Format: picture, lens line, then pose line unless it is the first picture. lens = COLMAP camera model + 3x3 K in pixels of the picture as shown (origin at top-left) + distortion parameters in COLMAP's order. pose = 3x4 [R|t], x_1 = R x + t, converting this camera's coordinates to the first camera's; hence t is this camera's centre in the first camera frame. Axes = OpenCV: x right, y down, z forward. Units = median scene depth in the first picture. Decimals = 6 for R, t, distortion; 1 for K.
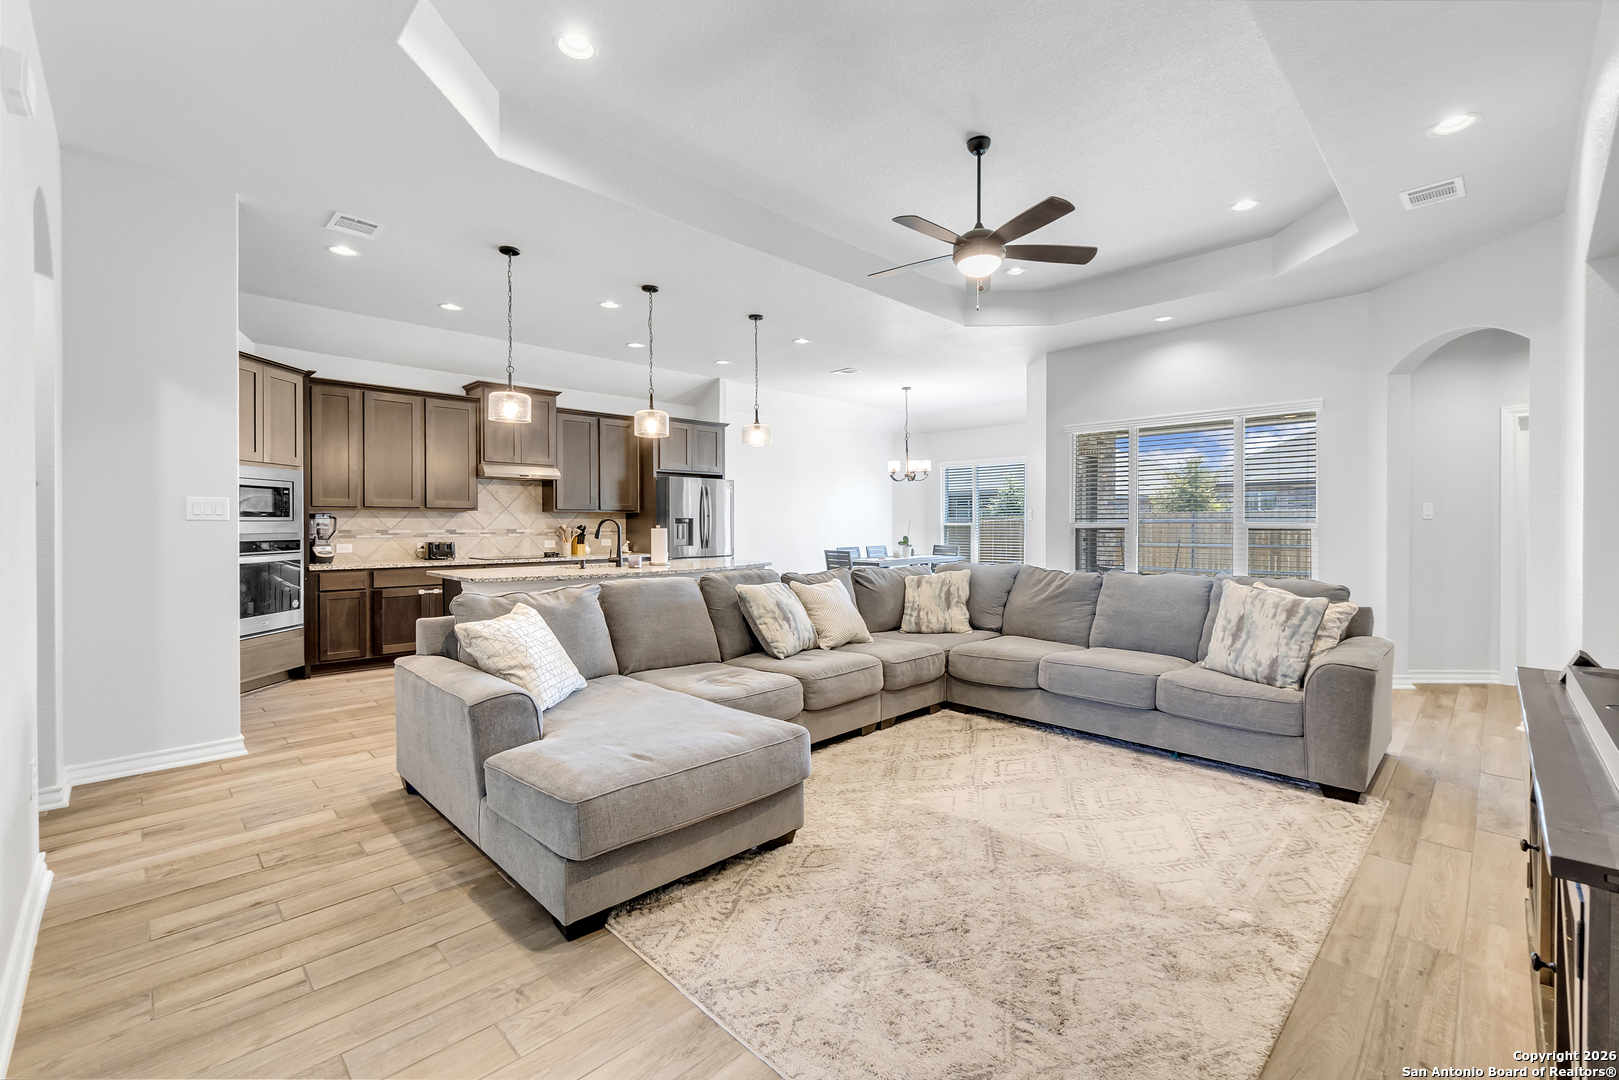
lens RADIAL K [[693.5, 0, 807.1], [0, 693.5, 530.9], [0, 0, 1]] dist [-0.009242, 0.002837]
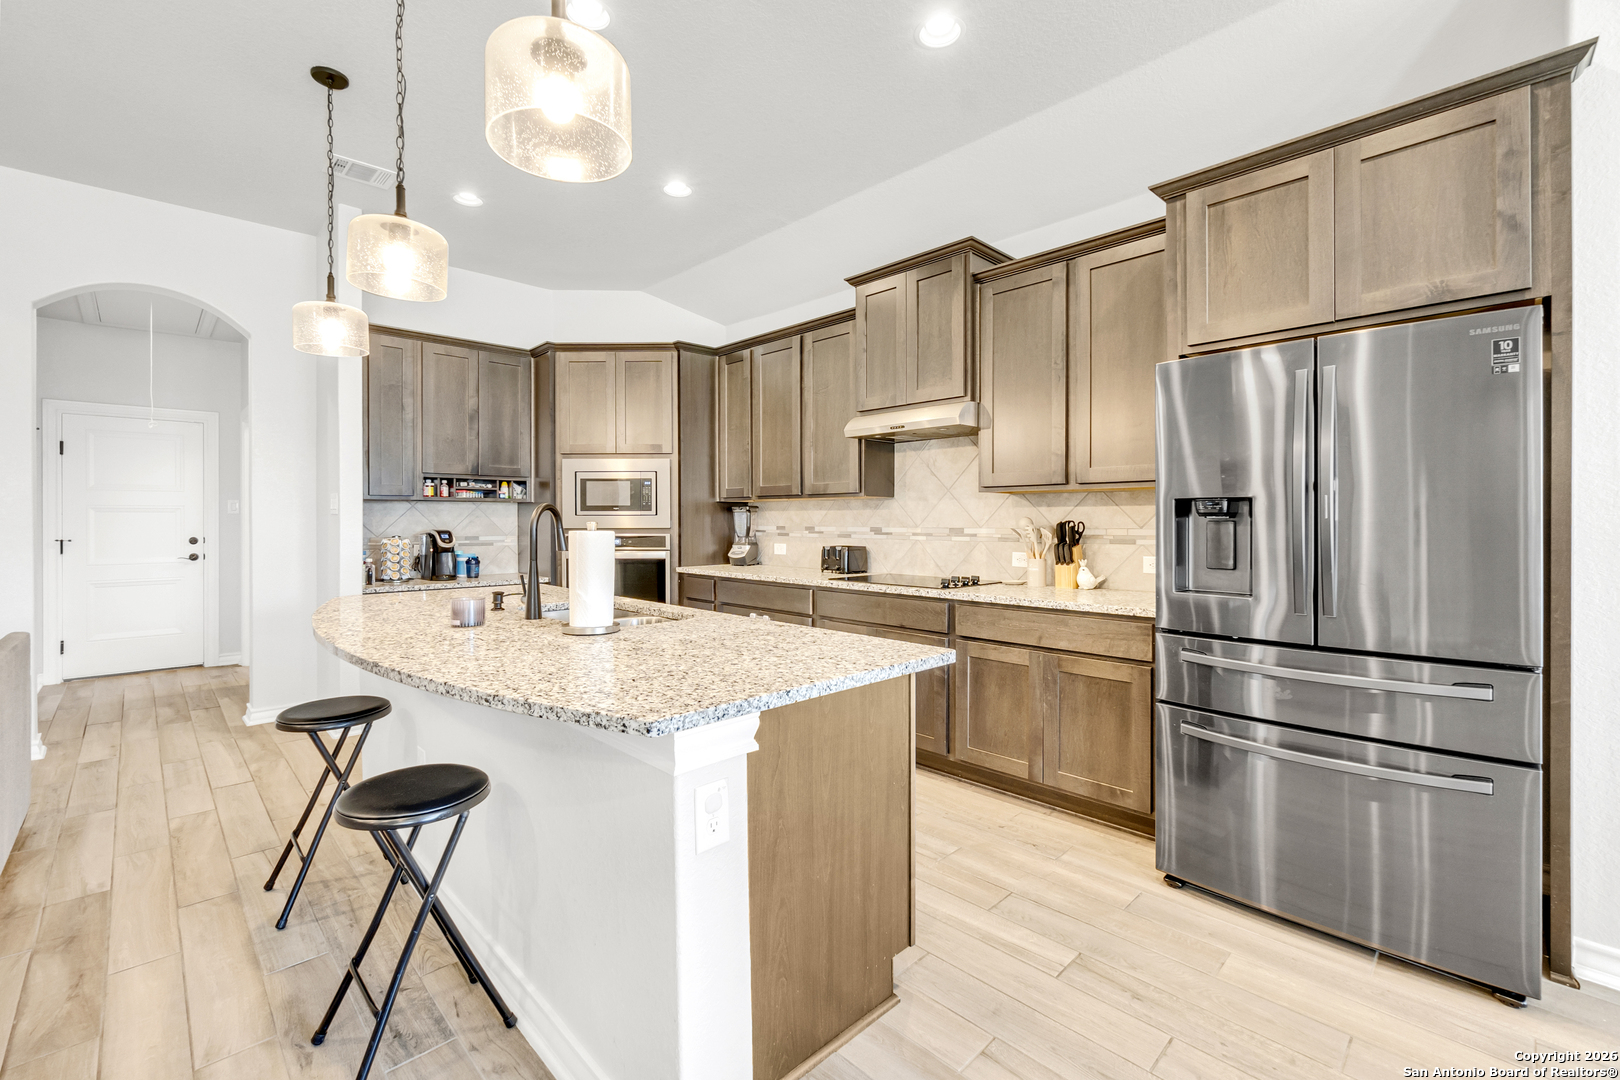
lens RADIAL K [[694.0, 0, 813.4], [0, 694.0, 521.7], [0, 0, 1]] dist [-0.009242, 0.002837]
pose [[-0.001497, 0.002734, -0.999995, 0.139742], [-0.012096, 0.999923, 0.002752, -0.009444], [0.999926, 0.012100, -0.001464, 1.090576]]
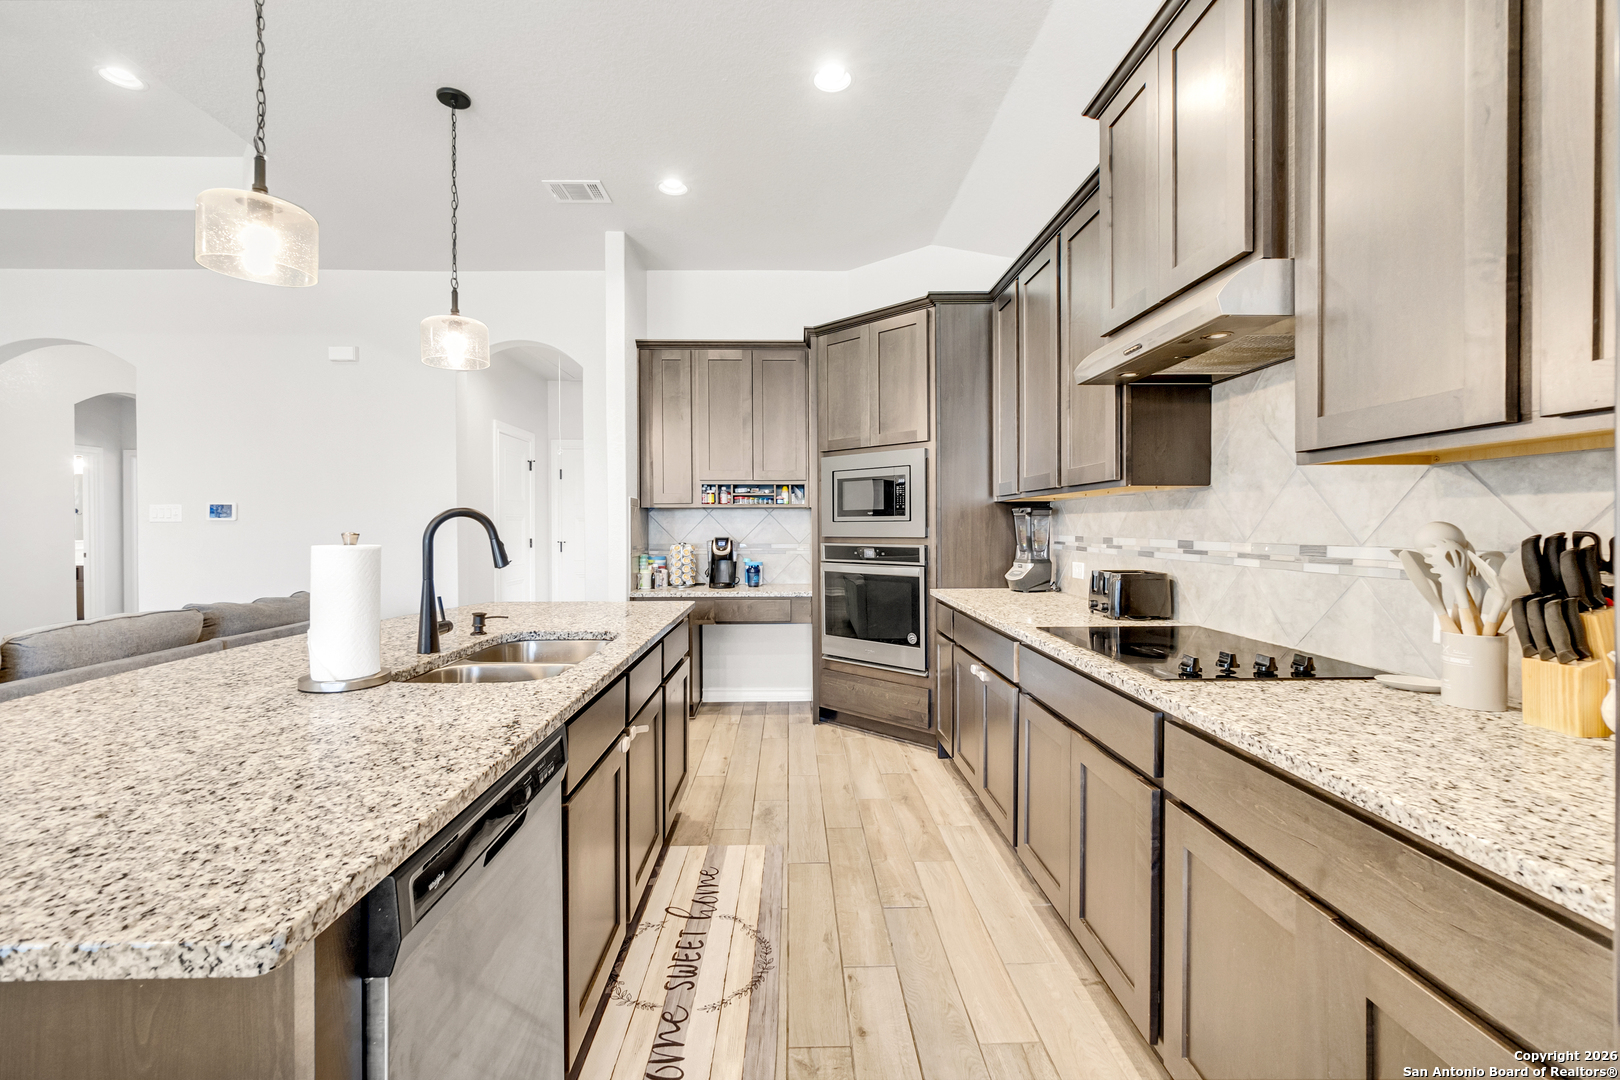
lens RADIAL K [[694.0, 0, 806.0], [0, 694.0, 533.7], [0, 0, 1]] dist [-0.009242, 0.002837]
pose [[-0.684583, 0.009440, -0.728873, -0.141265], [-0.007144, 0.999781, 0.019659, -0.012905], [0.728900, 0.018666, -0.684366, 1.272682]]
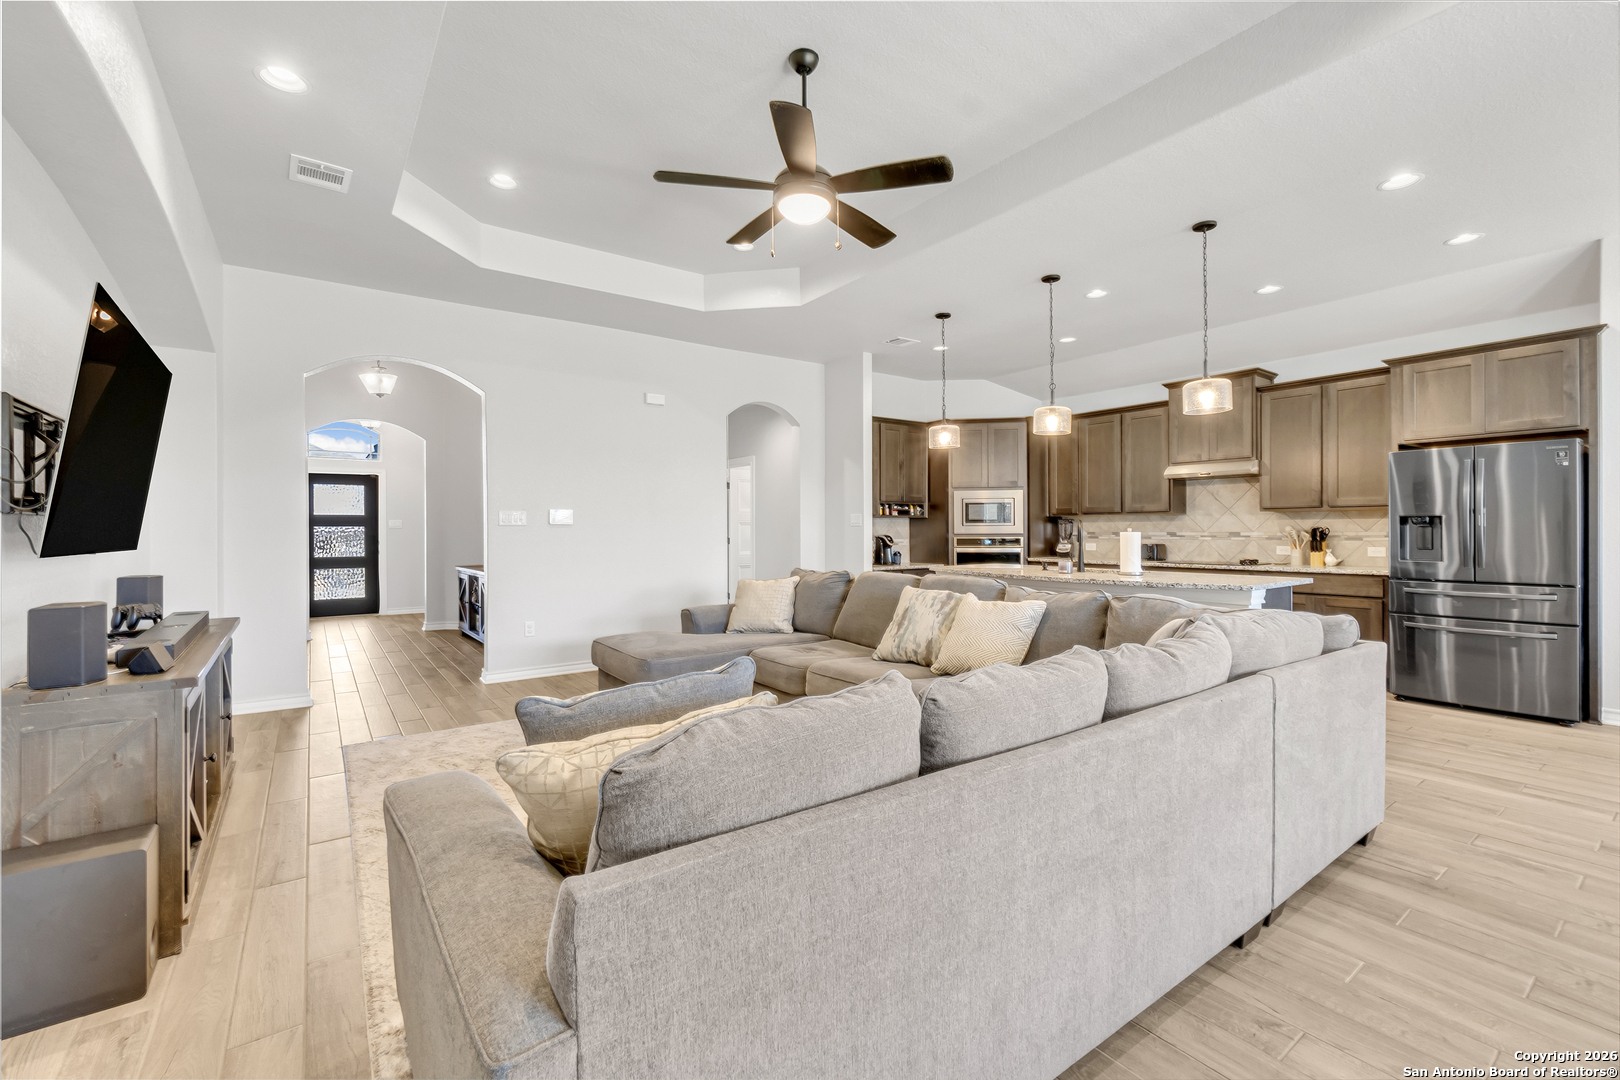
lens RADIAL K [[694.0, 0, 807.2], [0, 694.0, 537.2], [0, 0, 1]] dist [-0.009242, 0.002837]
pose [[-0.158362, 0.012545, -0.987301, 0.673662], [-0.007203, 0.999878, 0.013860, -0.005311], [0.987355, 0.009306, -0.158252, 0.728107]]
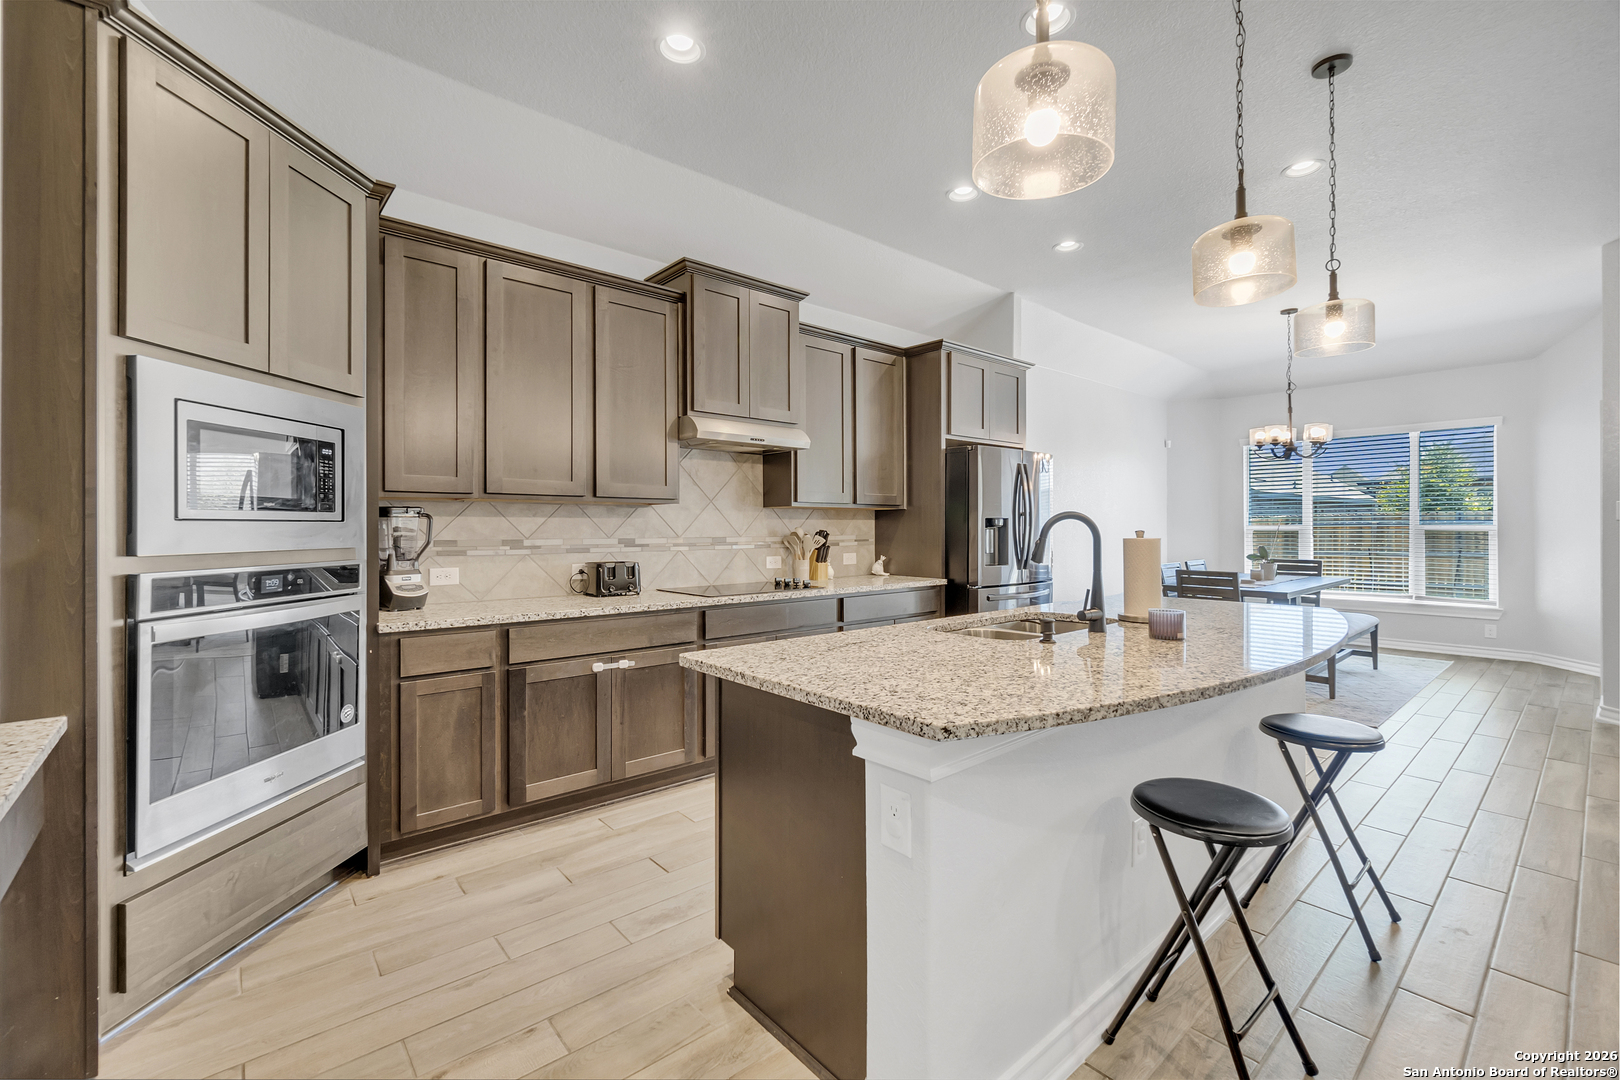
lens RADIAL K [[694.0, 0, 801.8], [0, 694.0, 530.3], [0, 0, 1]] dist [-0.009242, 0.002837]
pose [[0.997198, -0.002573, -0.074766, -0.388576], [0.001828, 0.999948, -0.010035, -0.003287], [0.074788, 0.009870, 0.997151, 0.538059]]
